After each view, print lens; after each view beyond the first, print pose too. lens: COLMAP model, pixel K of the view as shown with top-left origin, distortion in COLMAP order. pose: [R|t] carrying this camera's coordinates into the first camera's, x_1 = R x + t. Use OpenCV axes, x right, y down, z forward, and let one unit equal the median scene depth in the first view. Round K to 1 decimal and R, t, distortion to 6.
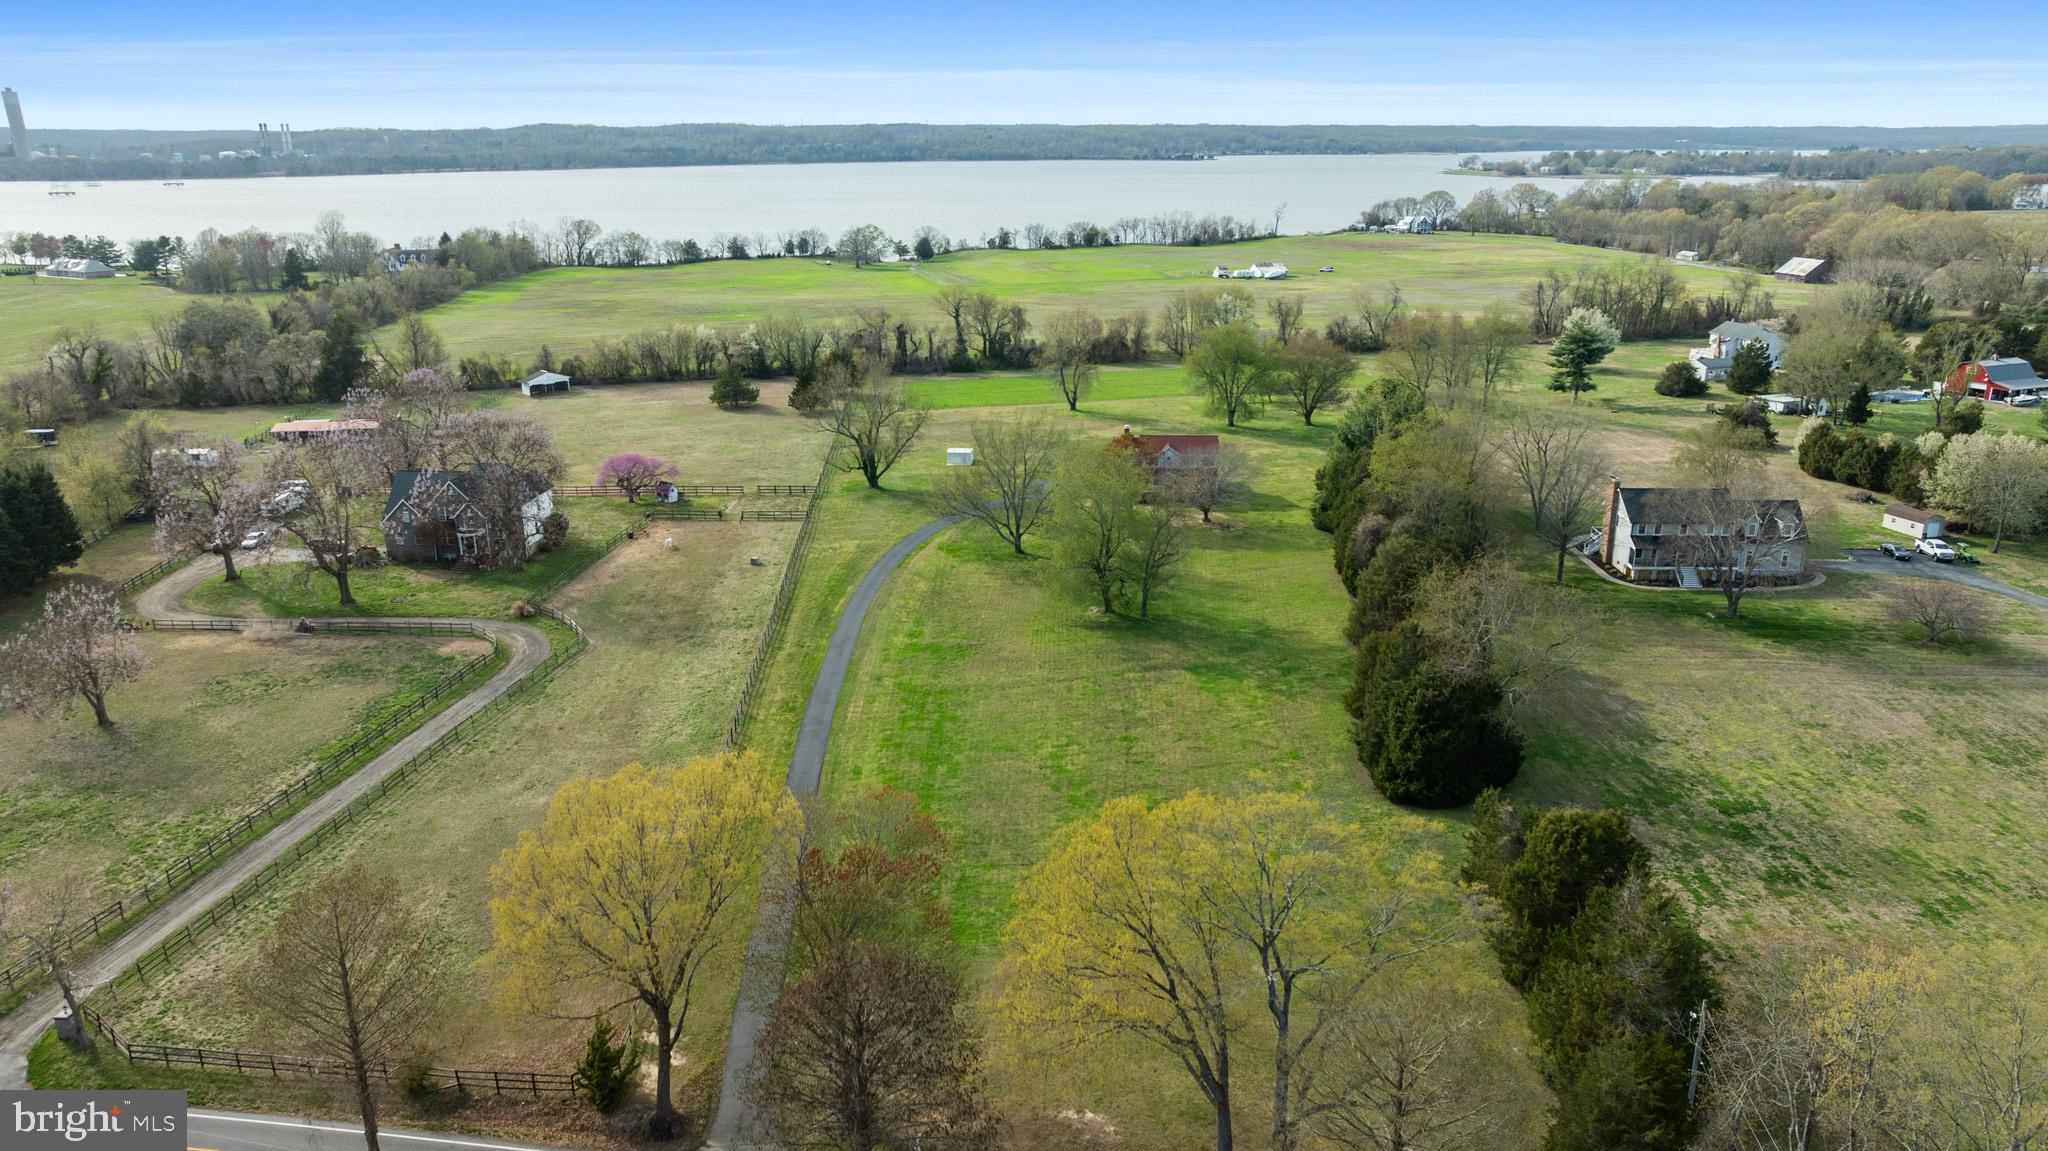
lens RADIAL K [[1447.1, 0, 1024.0], [0, 1447.1, 575.5], [0, 0, 1]] dist [-0.021305, 0.004361]
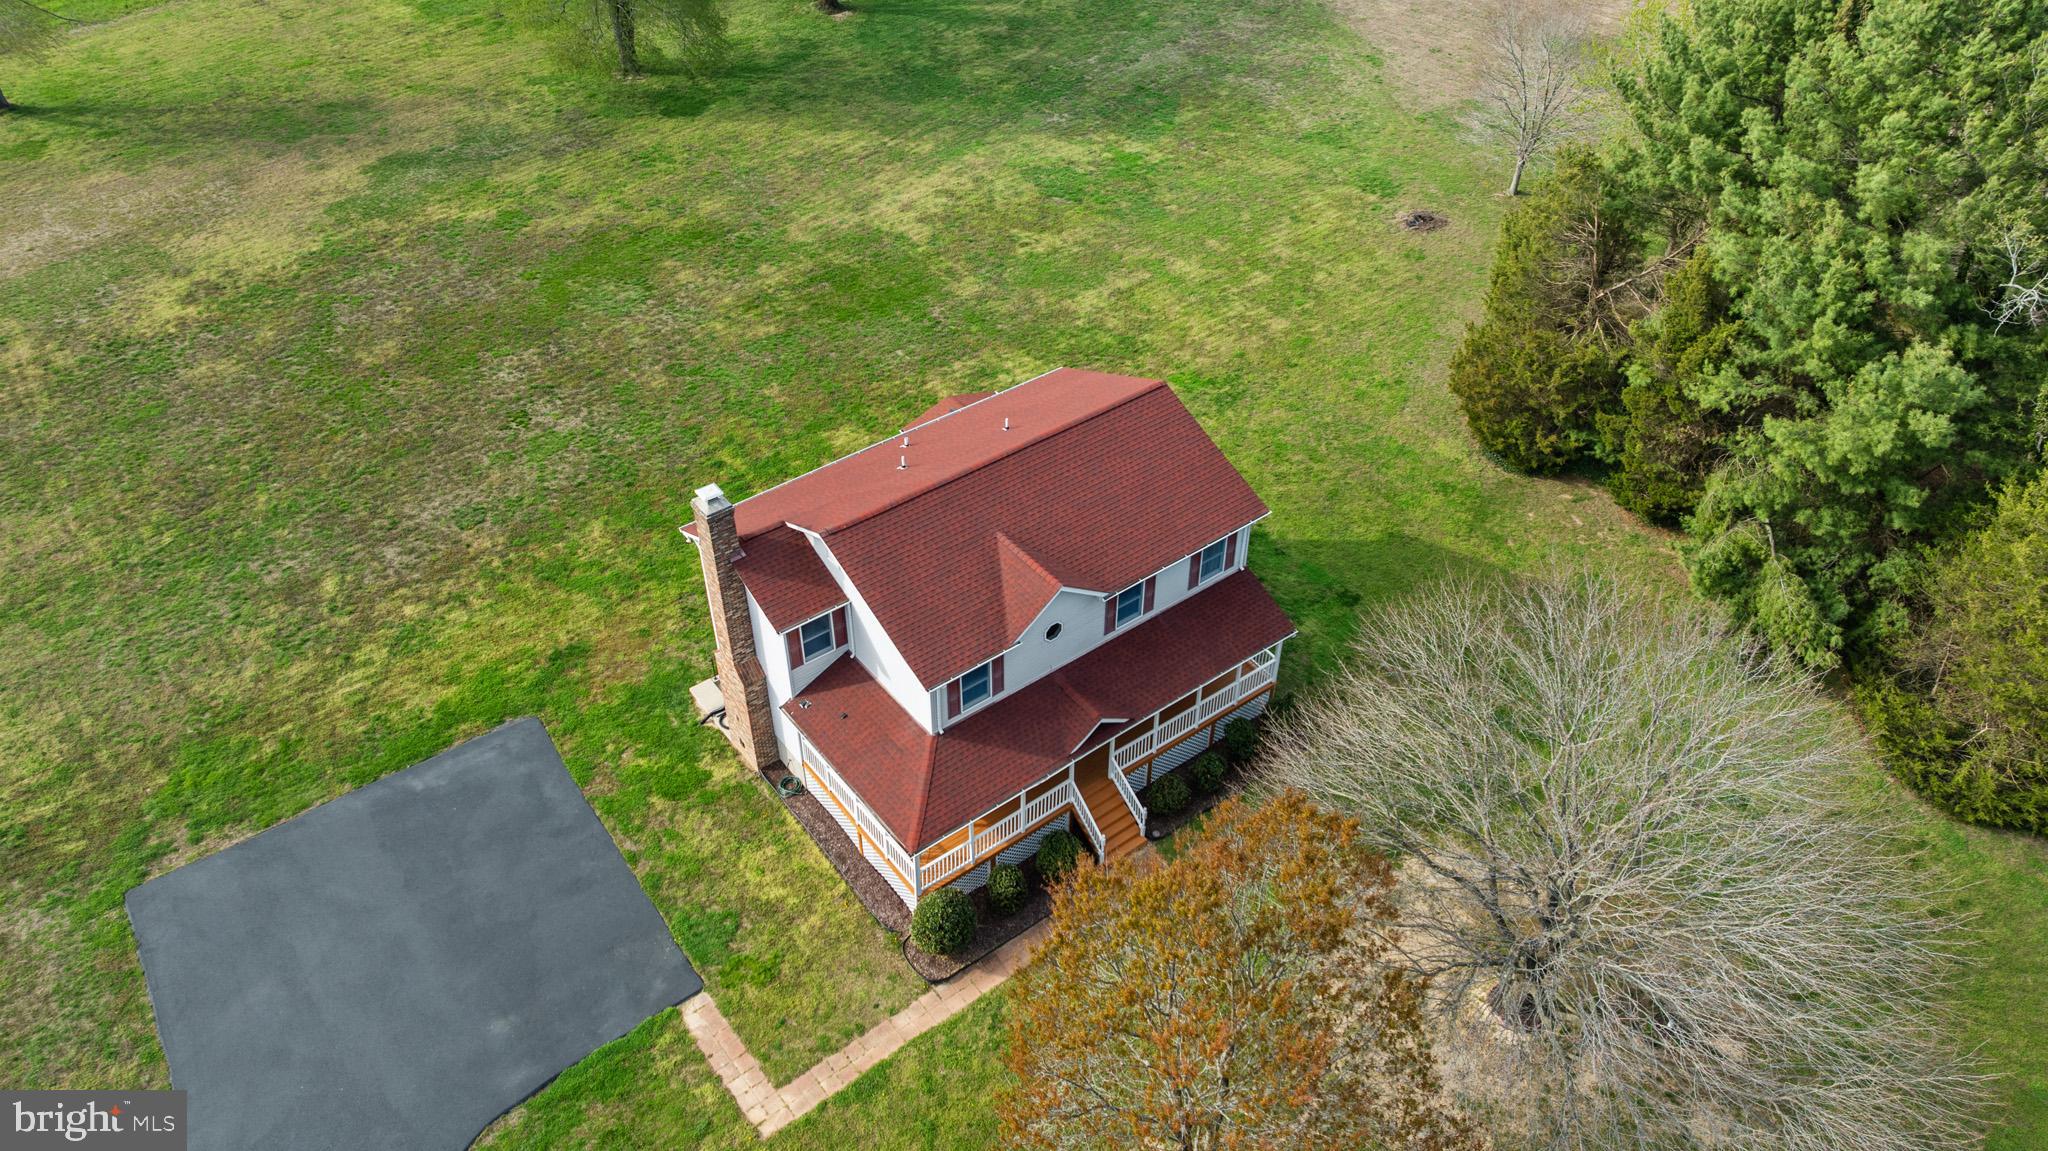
lens RADIAL K [[1447.1, 0, 1031.1], [0, 1447.1, 578.1], [0, 0, 1]] dist [-0.025132, 0.002850]
pose [[0.759935, -0.420354, 0.495783, 0.007267], [0.184496, 0.870867, 0.455578, -0.094752], [-0.623265, -0.254740, 0.739356, 0.491552]]
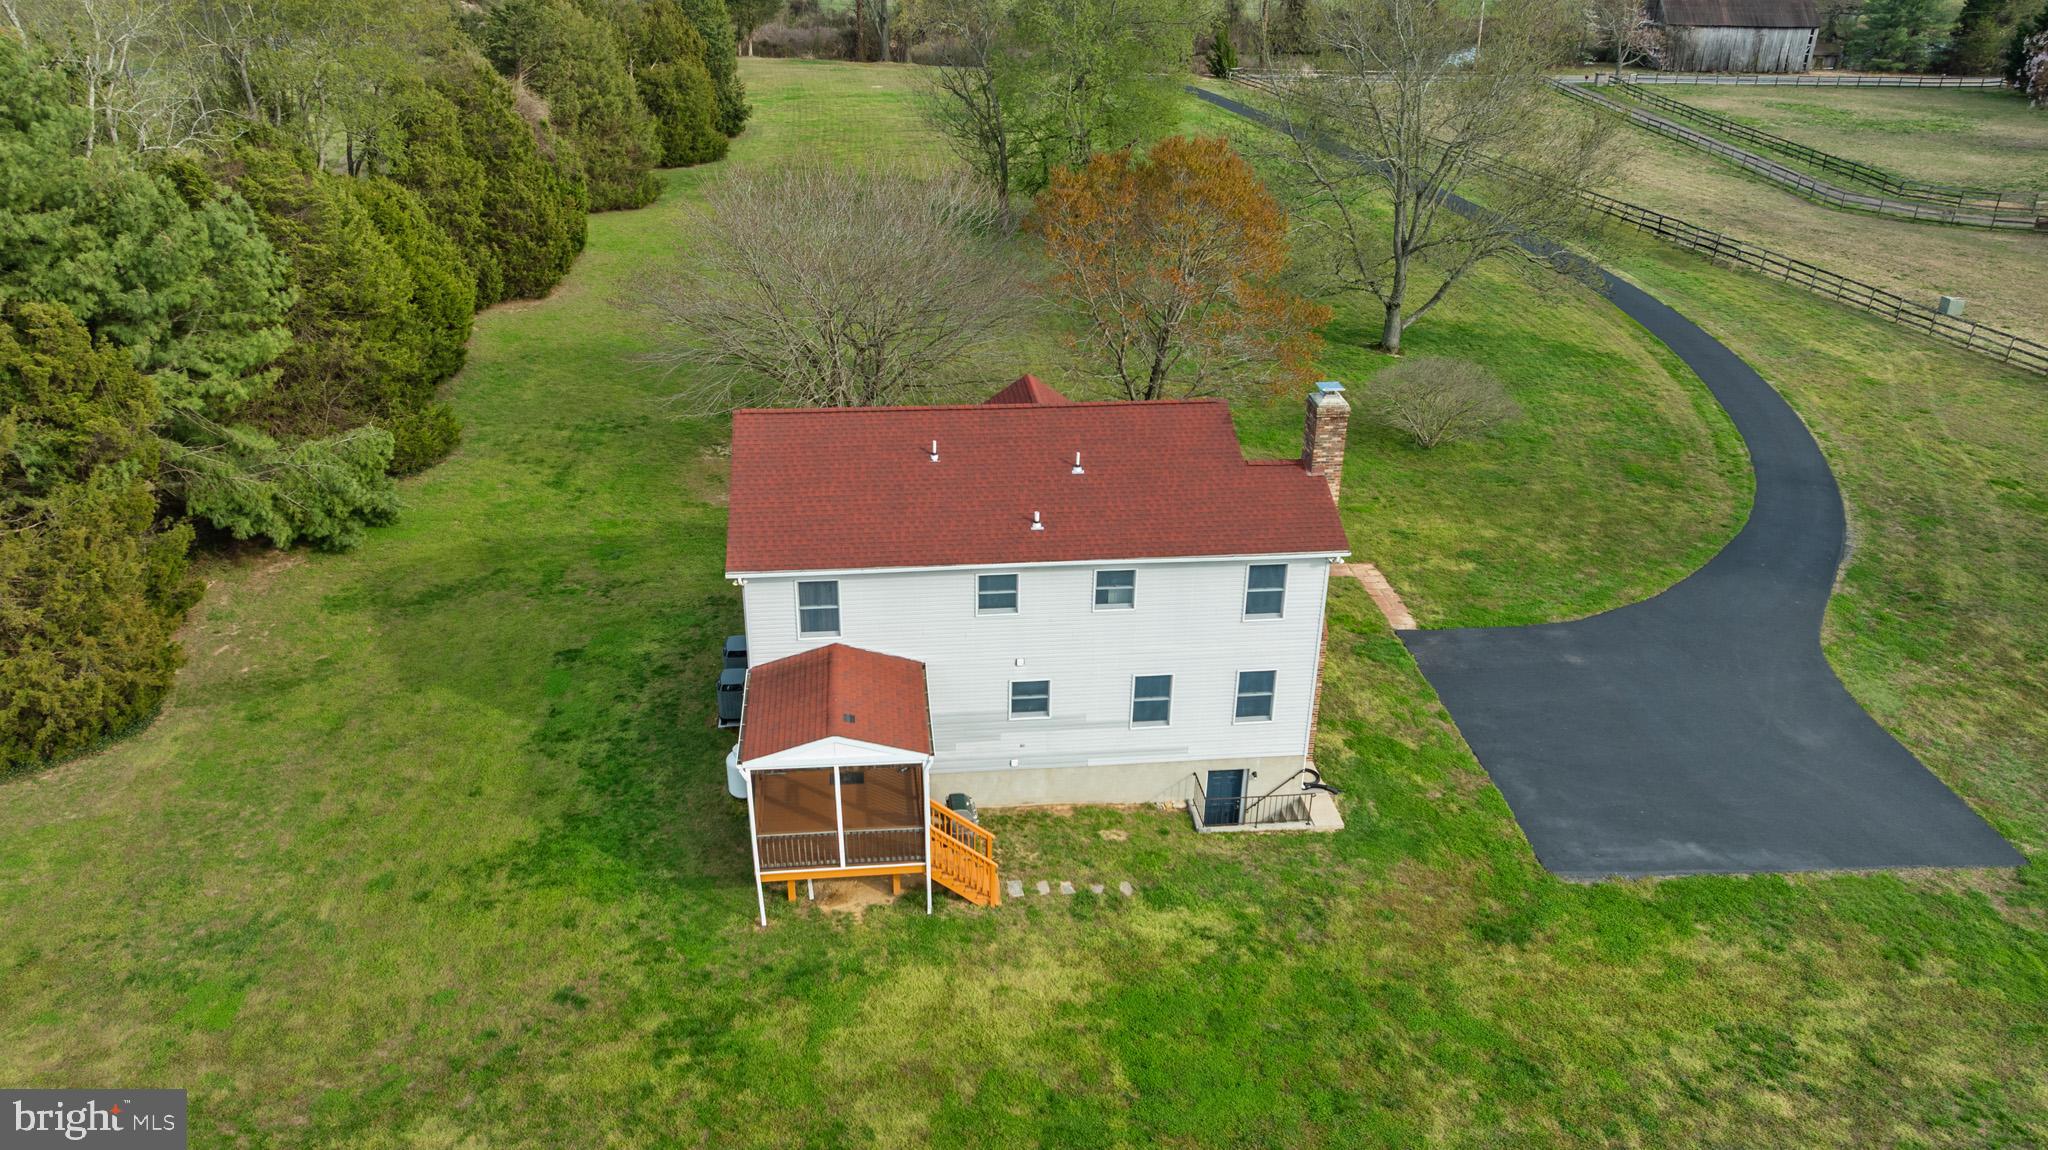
lens RADIAL K [[1487.8, 0, 1024.0], [0, 1487.8, 575.0], [0, 0, 1]] dist [-0.035555, 0.029752]
pose [[-0.985855, 0.059482, -0.156692, 0.073960], [-0.063763, 0.731496, 0.678857, -0.111008], [0.155000, 0.679246, -0.717356, 0.646525]]
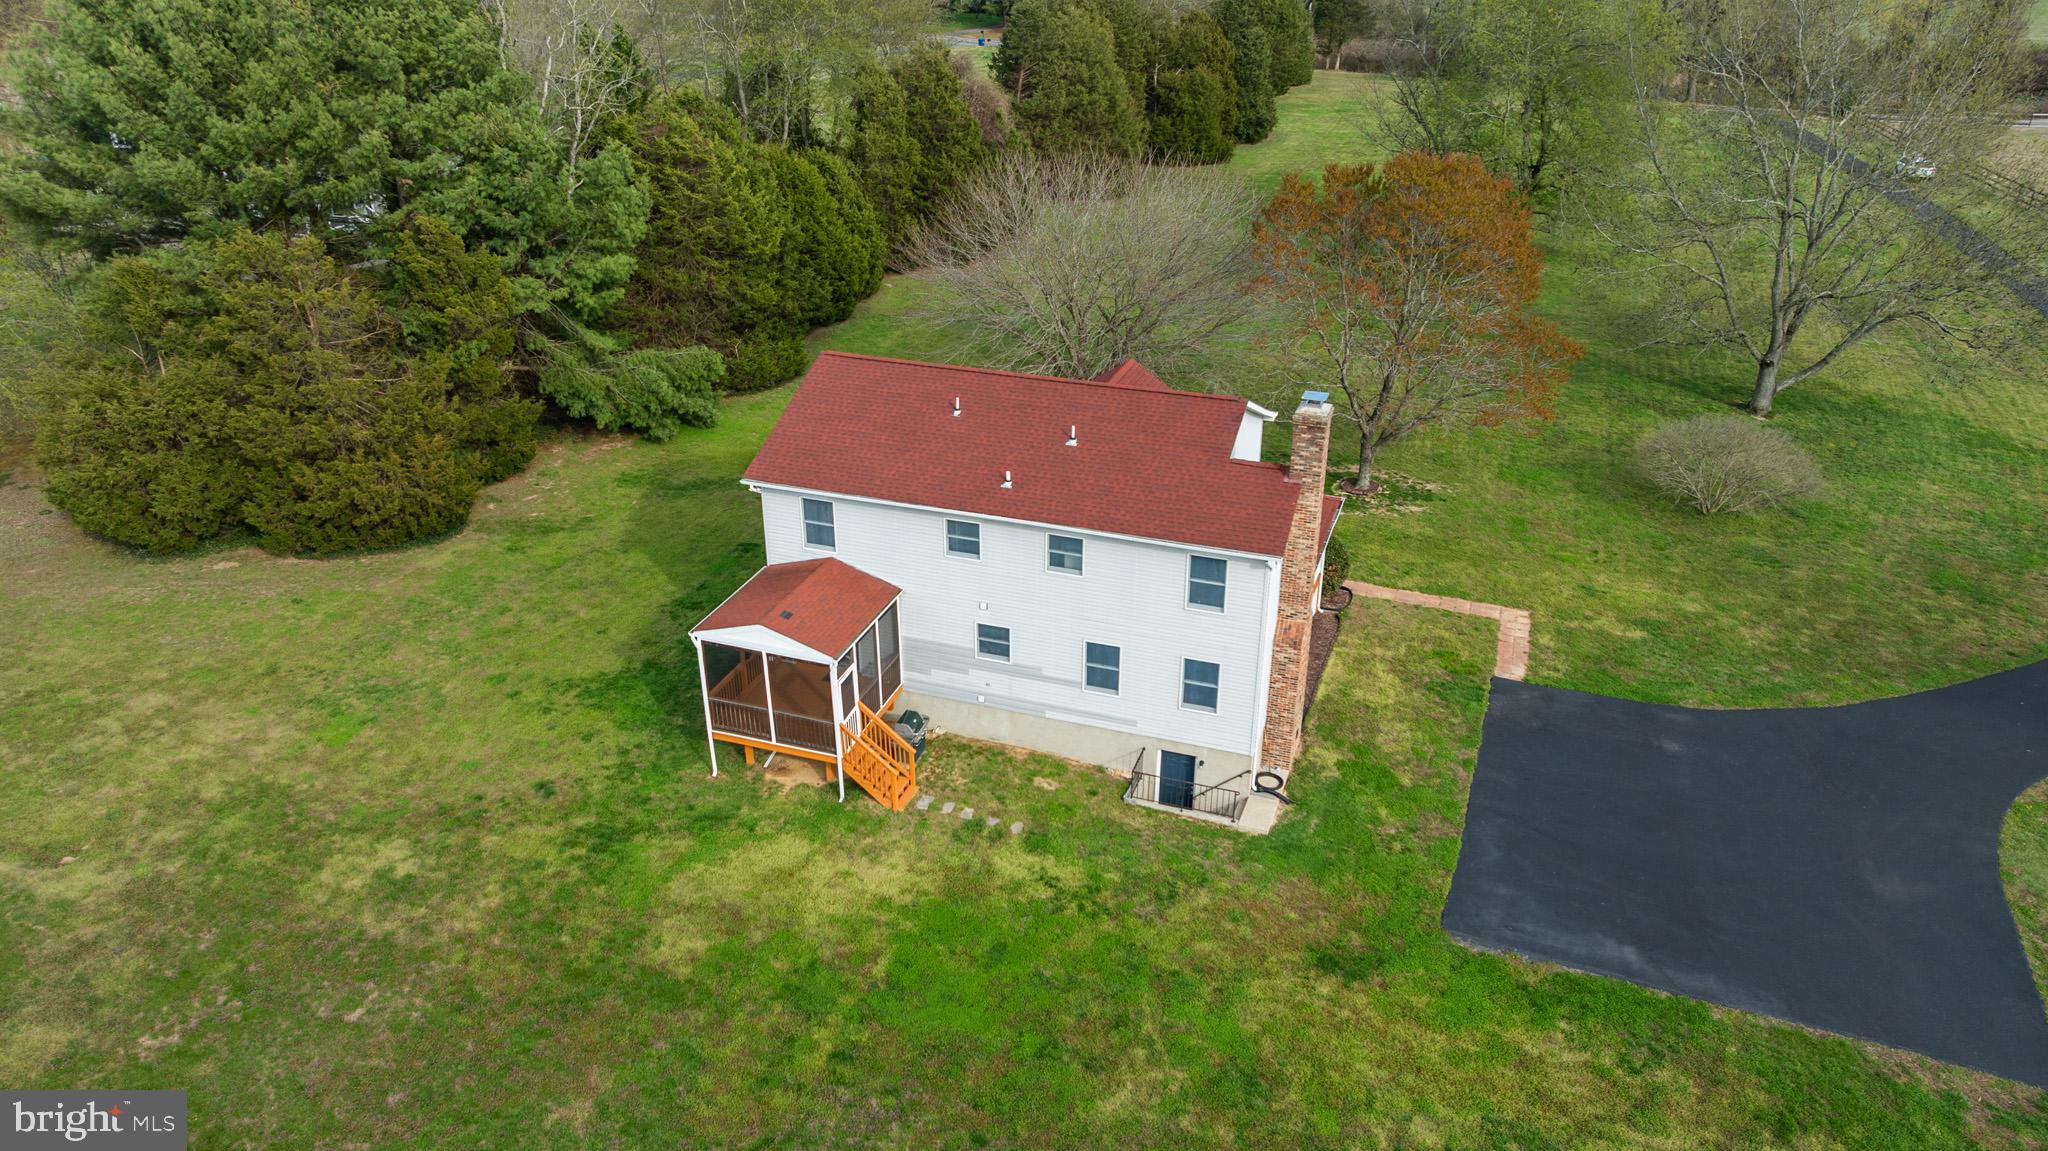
lens RADIAL K [[1447.1, 0, 1024.0], [0, 1447.1, 575.5], [0, 0, 1]] dist [-0.021305, 0.004361]
pose [[-0.958988, -0.125519, 0.254141, 0.034385], [0.082549, 0.734064, 0.674045, -0.112185], [-0.271161, 0.667380, -0.693597, 0.650130]]
